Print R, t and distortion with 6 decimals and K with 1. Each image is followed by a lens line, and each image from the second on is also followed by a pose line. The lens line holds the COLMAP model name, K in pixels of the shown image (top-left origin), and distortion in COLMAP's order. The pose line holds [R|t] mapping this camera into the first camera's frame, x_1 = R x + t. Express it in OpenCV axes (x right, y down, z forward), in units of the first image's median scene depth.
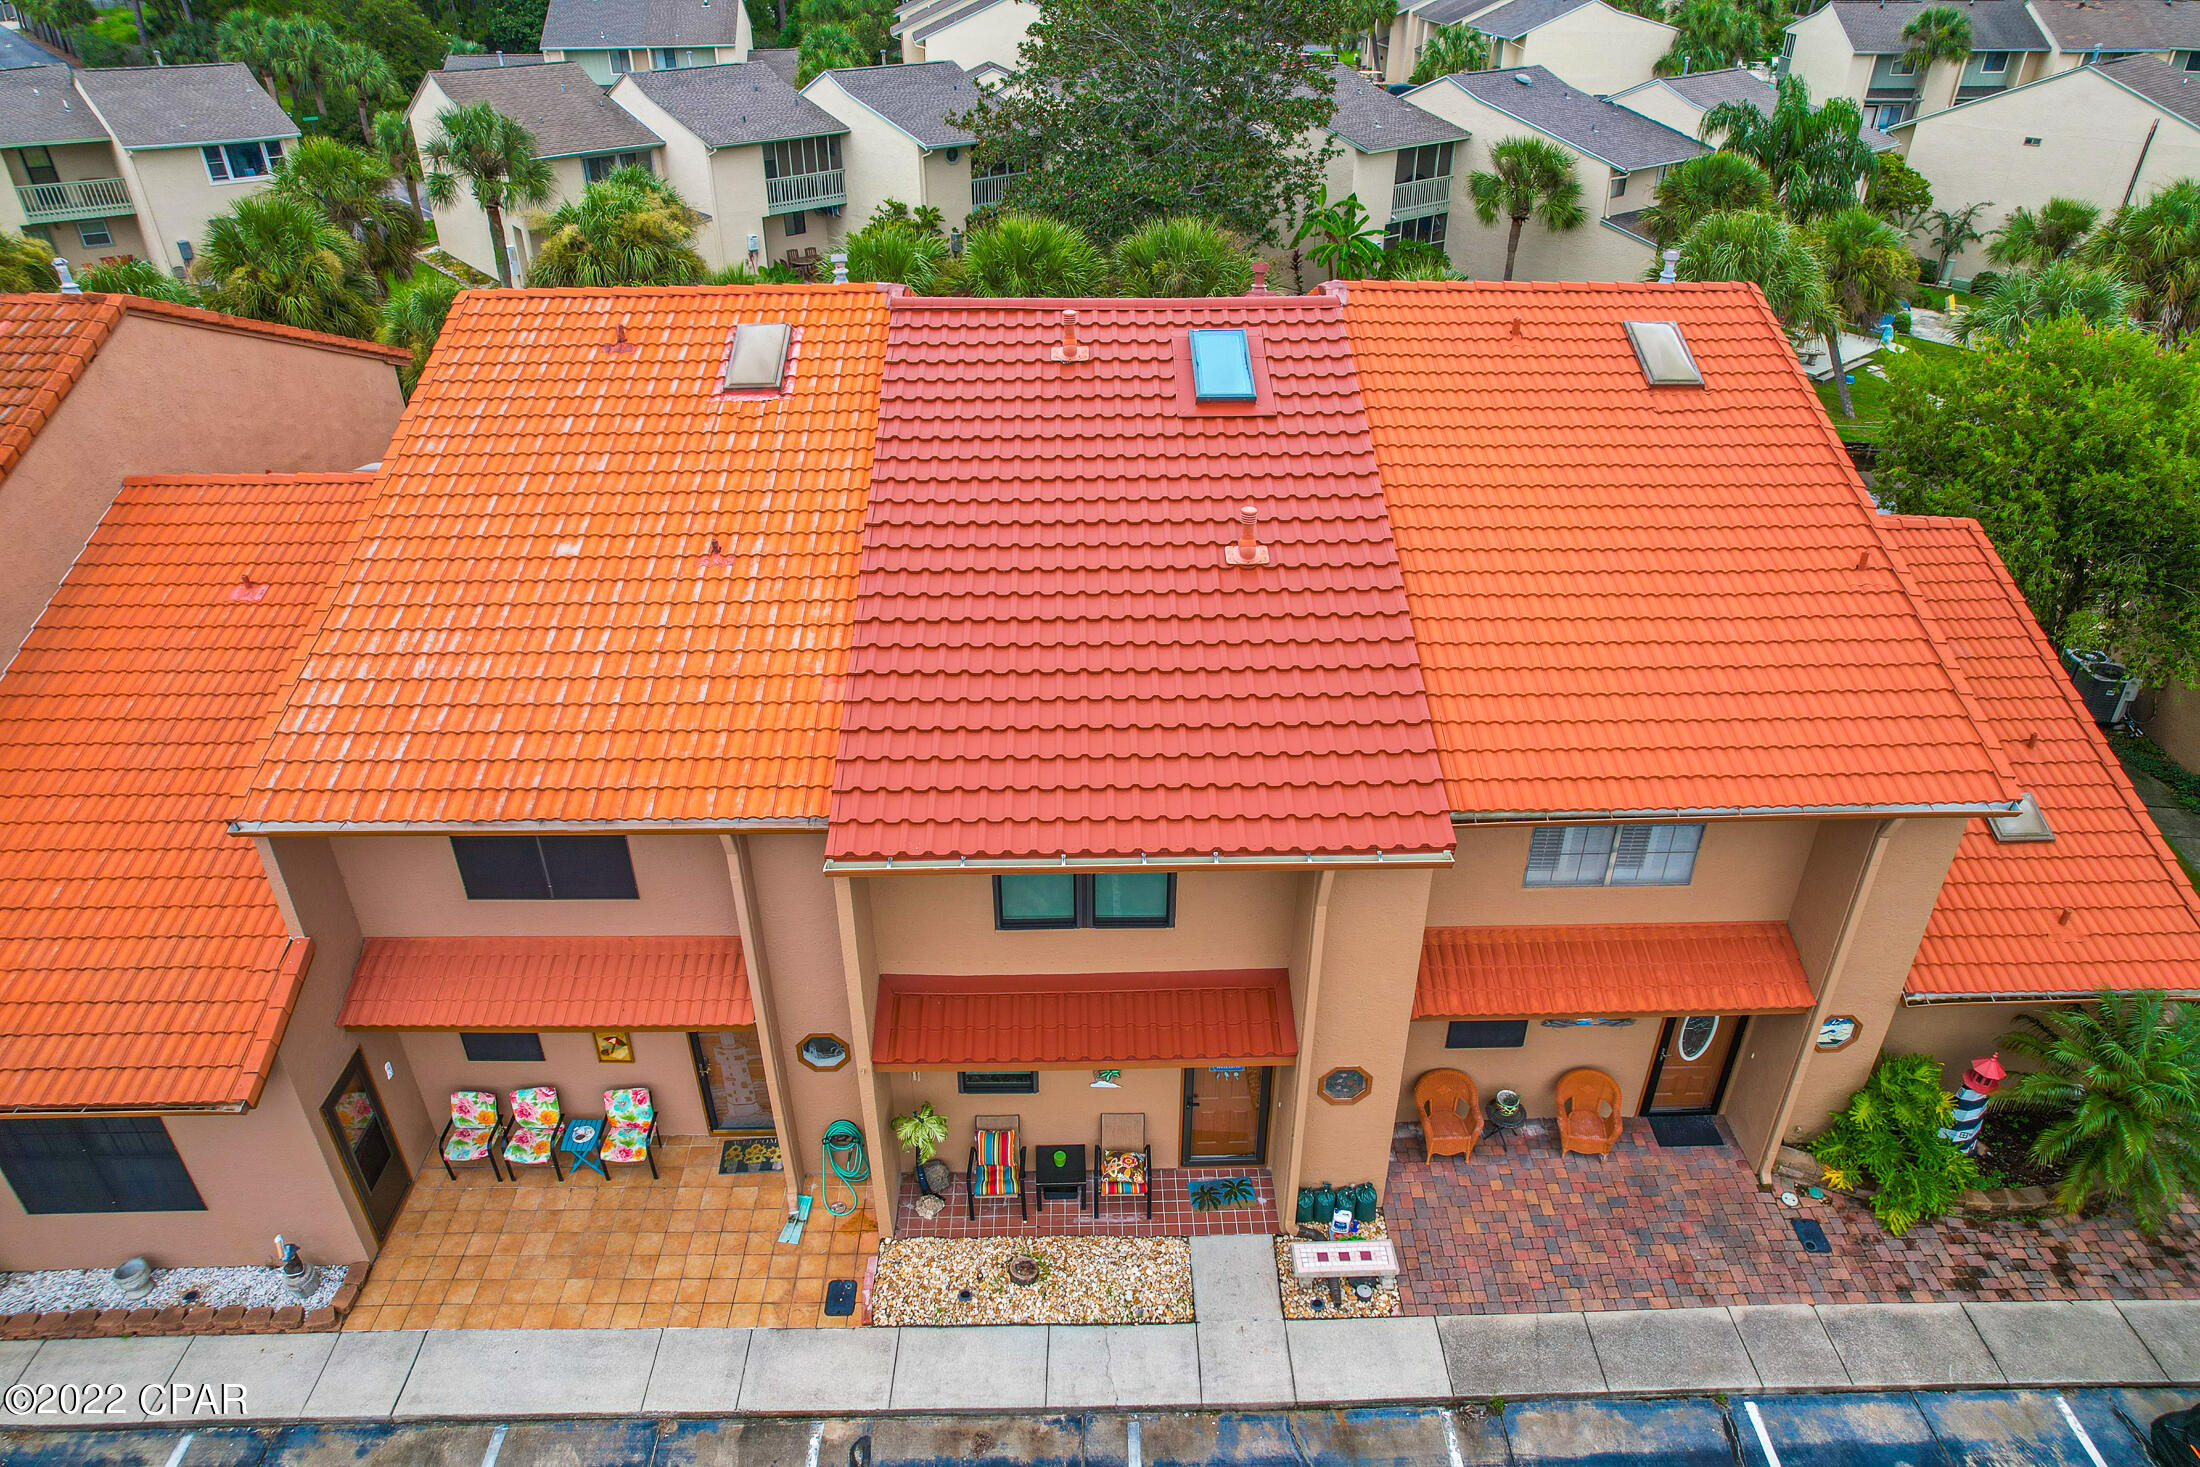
lens RADIAL K [[1410.1, 0, 1108.5], [0, 1410.1, 735.3], [0, 0, 1]] dist [-0.071158, 0.063564]
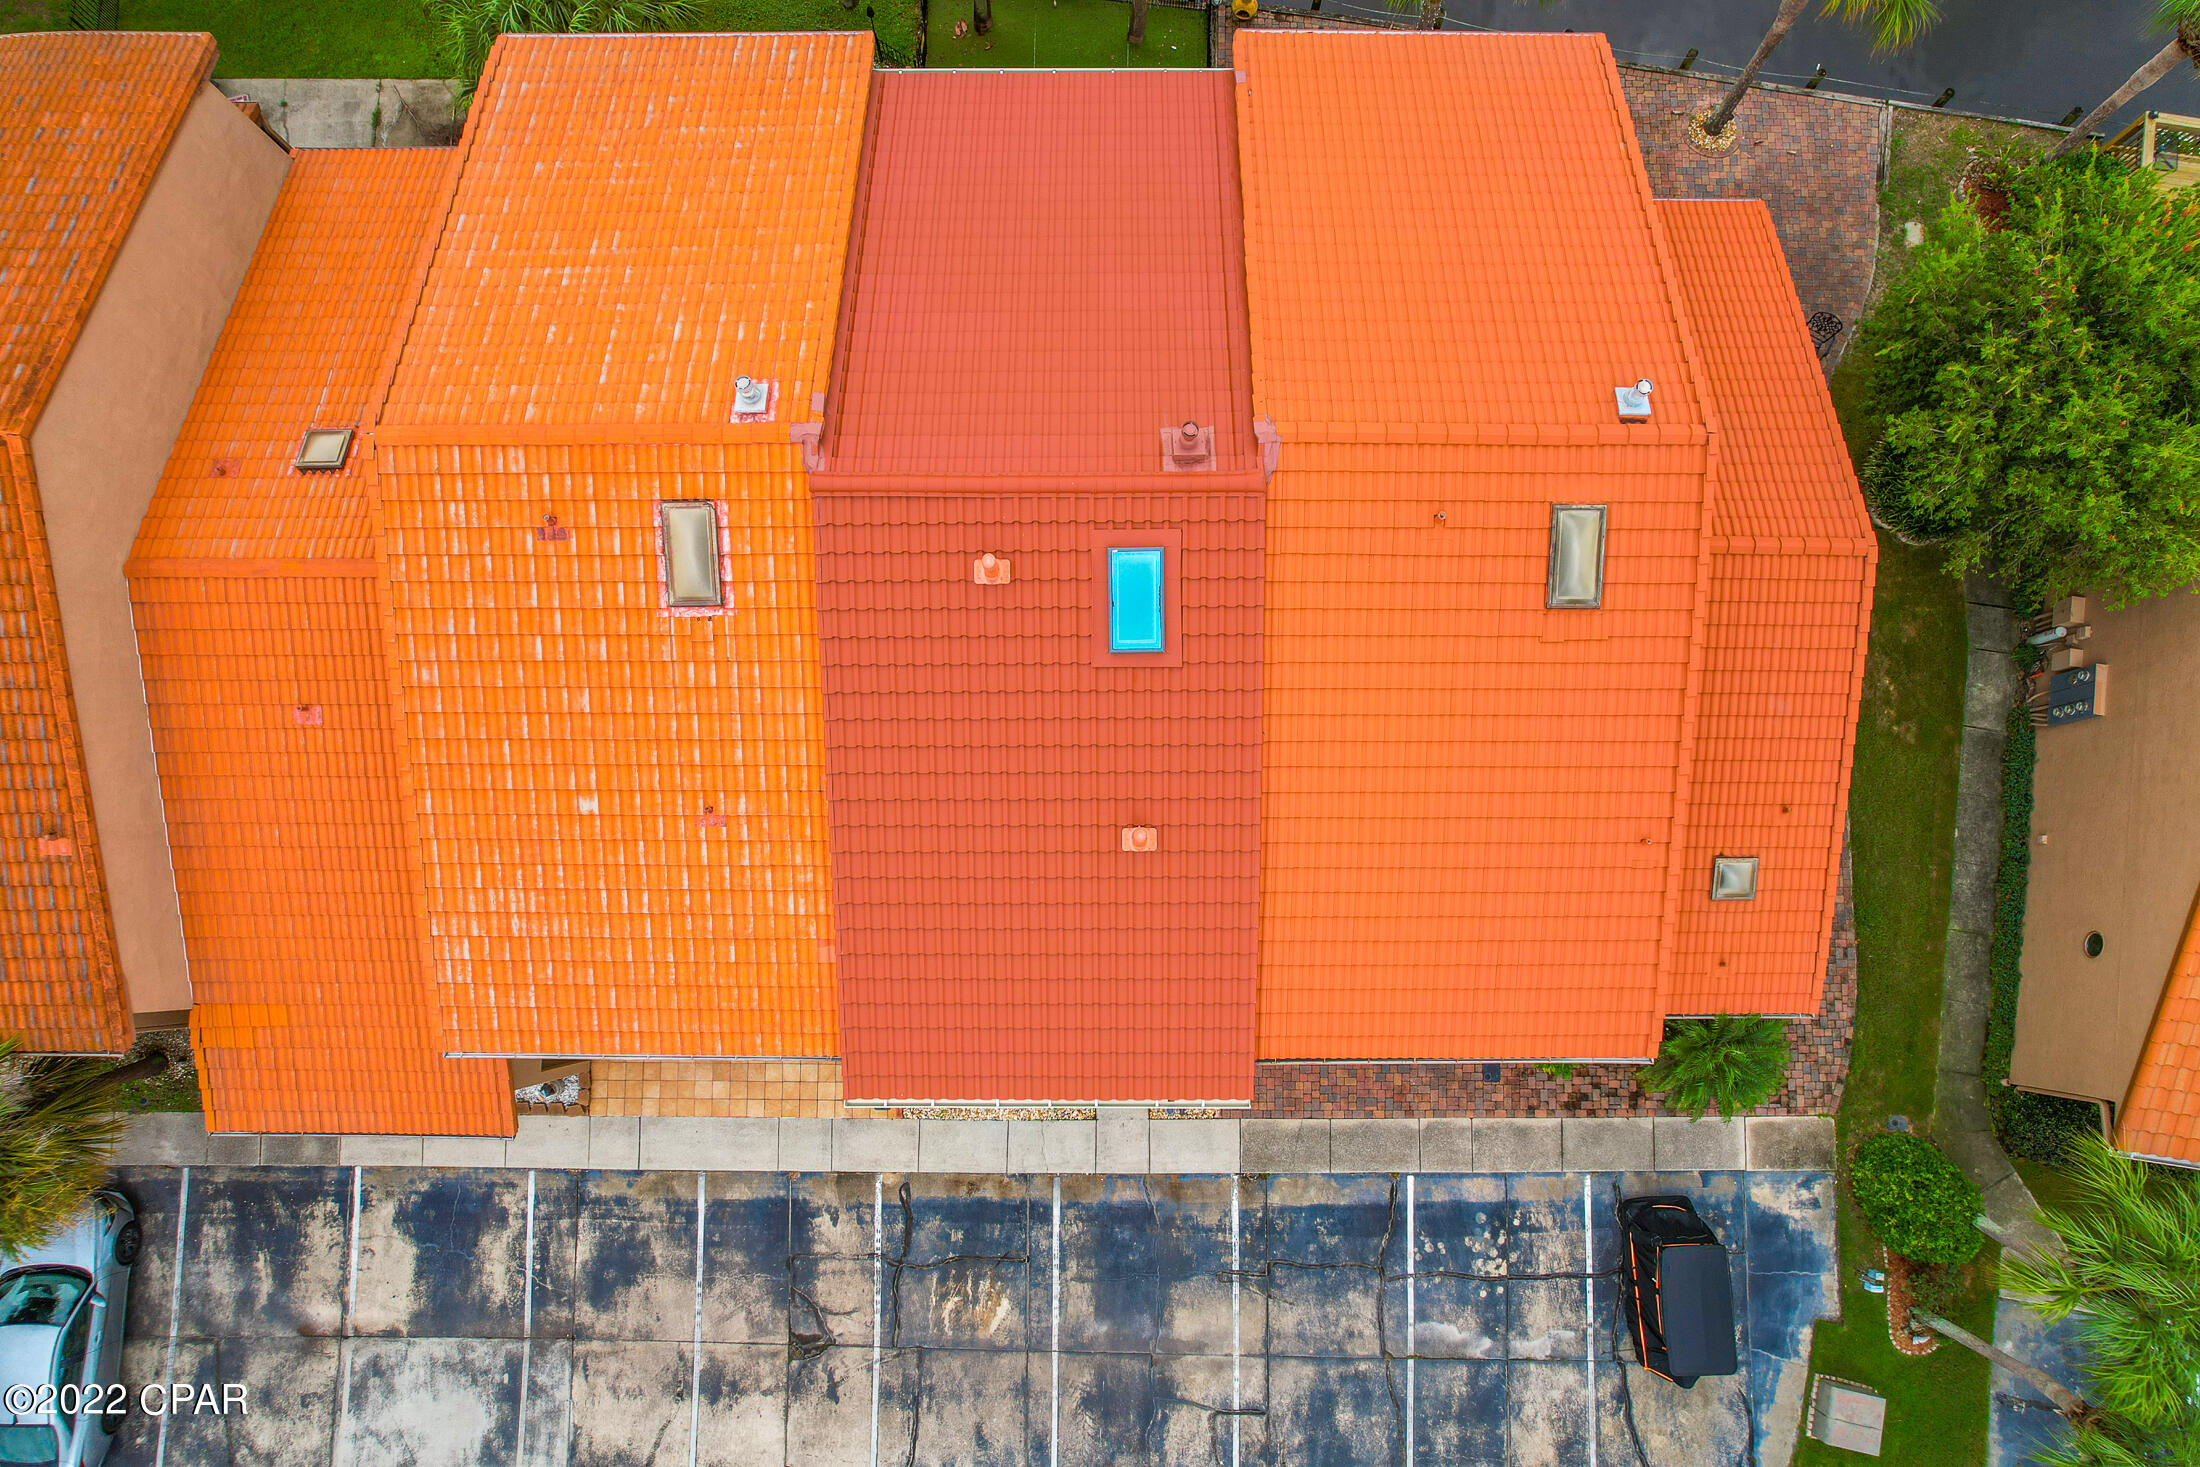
lens RADIAL K [[1410.1, 0, 1109.0], [0, 1410.1, 737.9], [0, 0, 1]] dist [-0.071158, 0.063564]
pose [[0.999737, 0.022058, -0.006271, 0.080364], [-0.008998, 0.628872, 0.777457, -1.201667], [0.021093, -0.777196, 0.628905, 0.306172]]
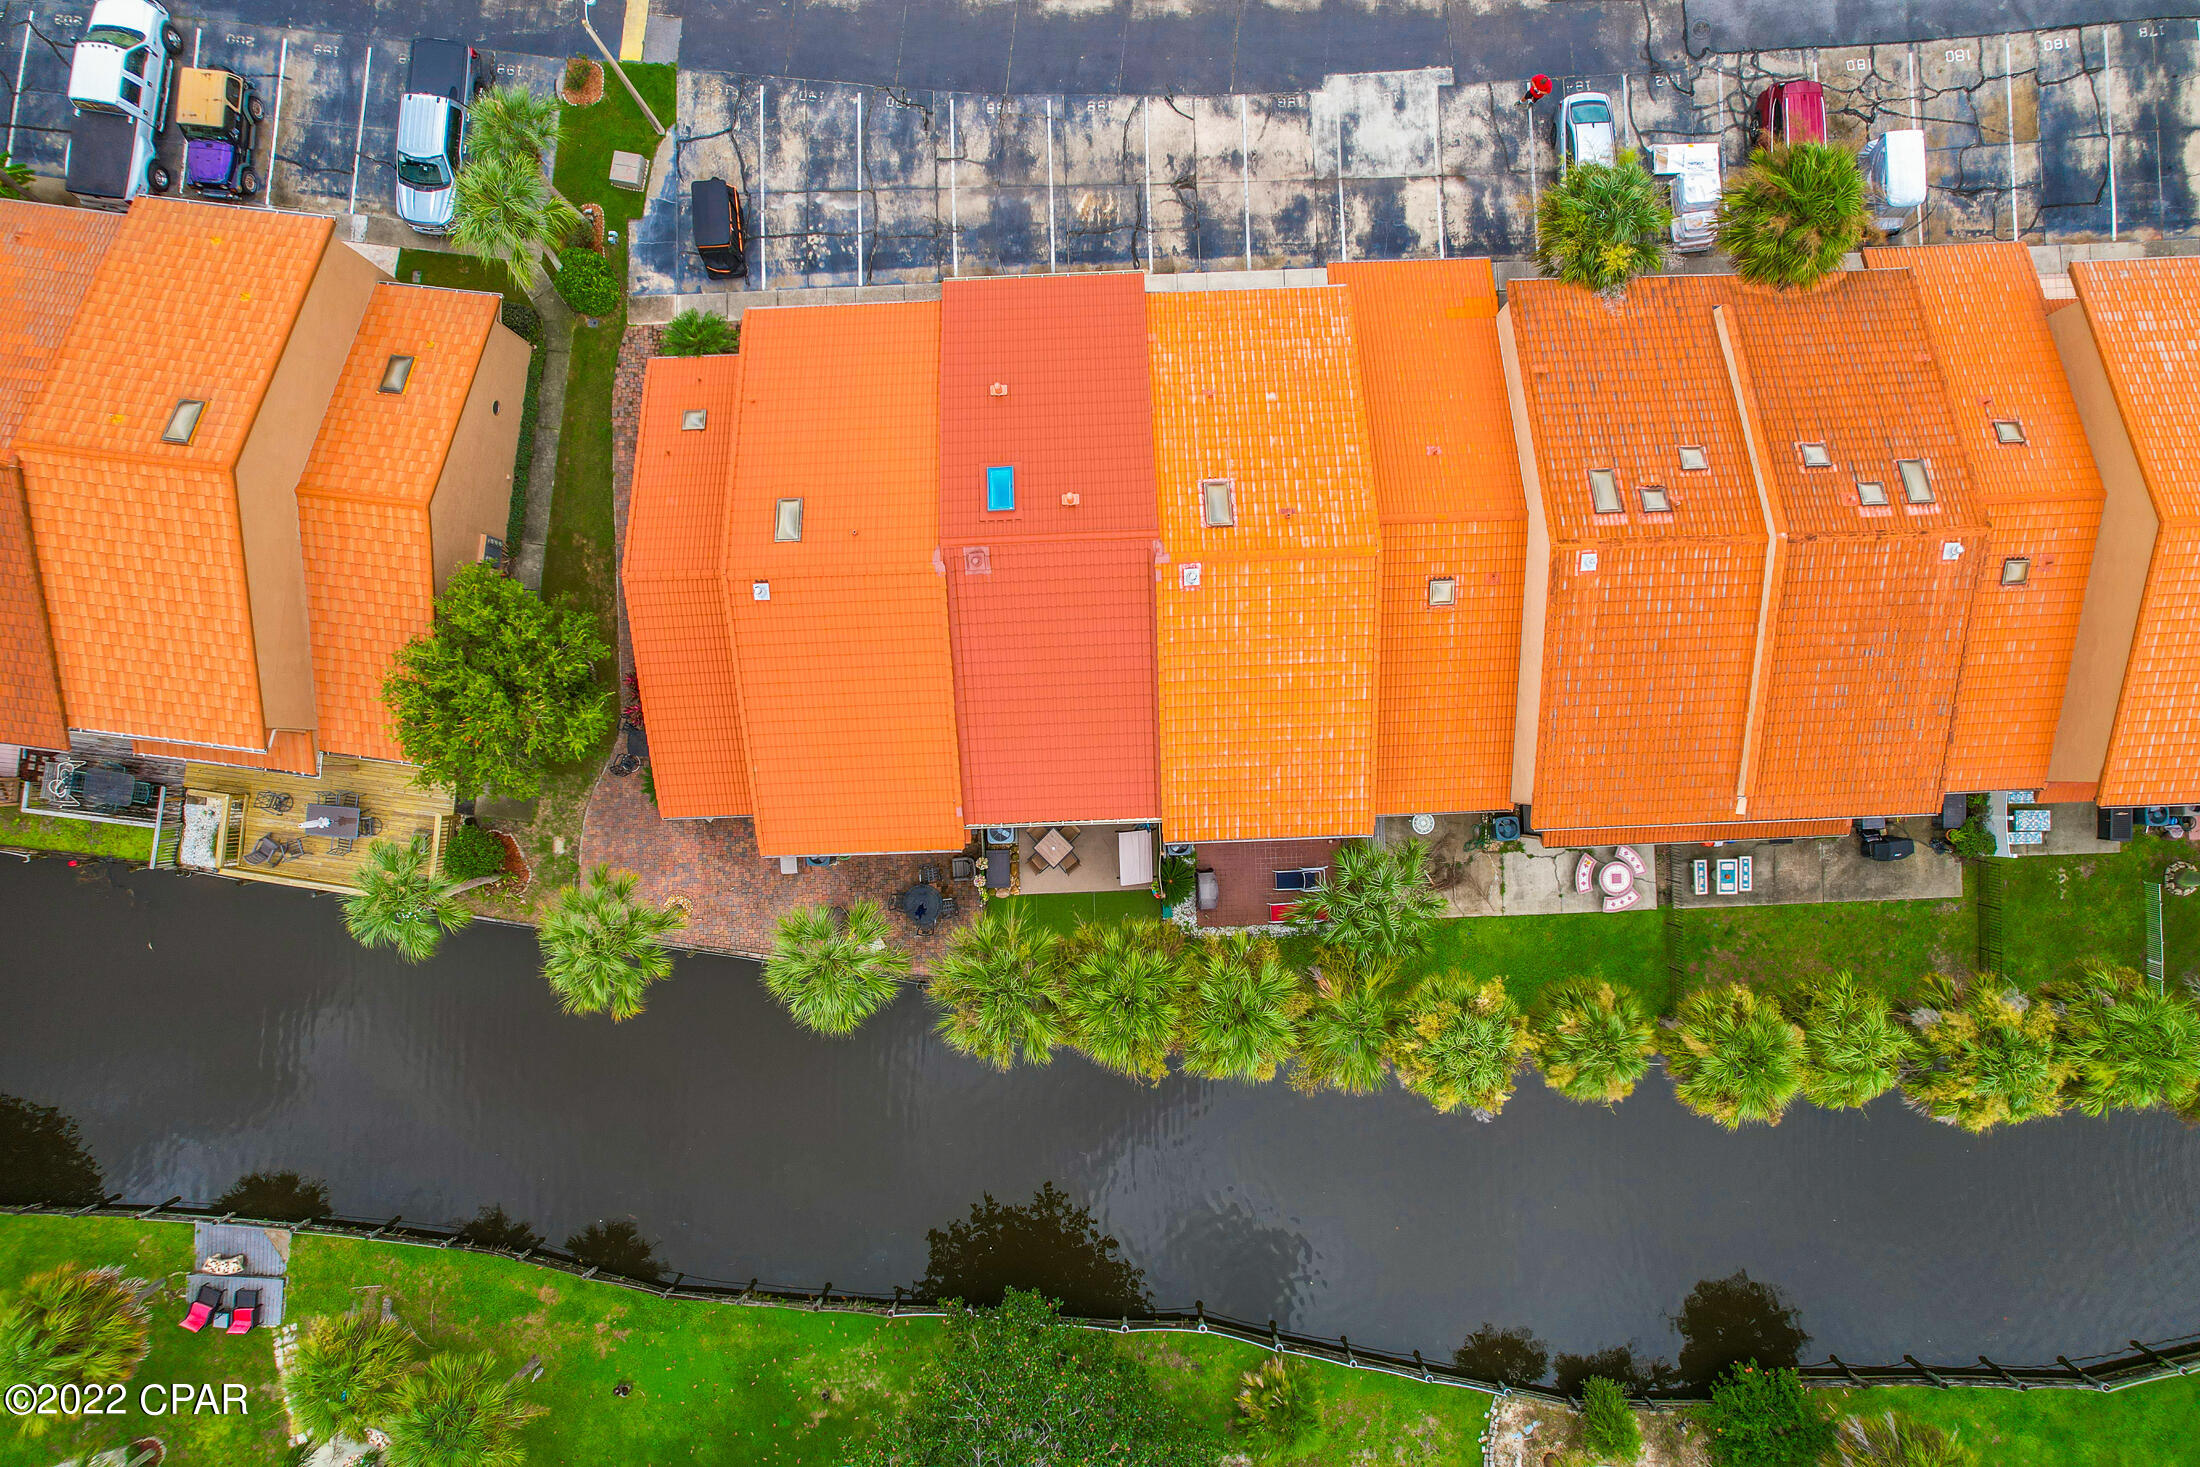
lens RADIAL K [[1410.1, 0, 1097.0], [0, 1410.1, 746.3], [0, 0, 1]] dist [-0.071158, 0.063564]
pose [[-0.999799, 0.013829, 0.014485, -0.110343], [0.005424, -0.509290, 0.860578, -2.753715], [0.019279, 0.860484, 0.509113, 0.278839]]
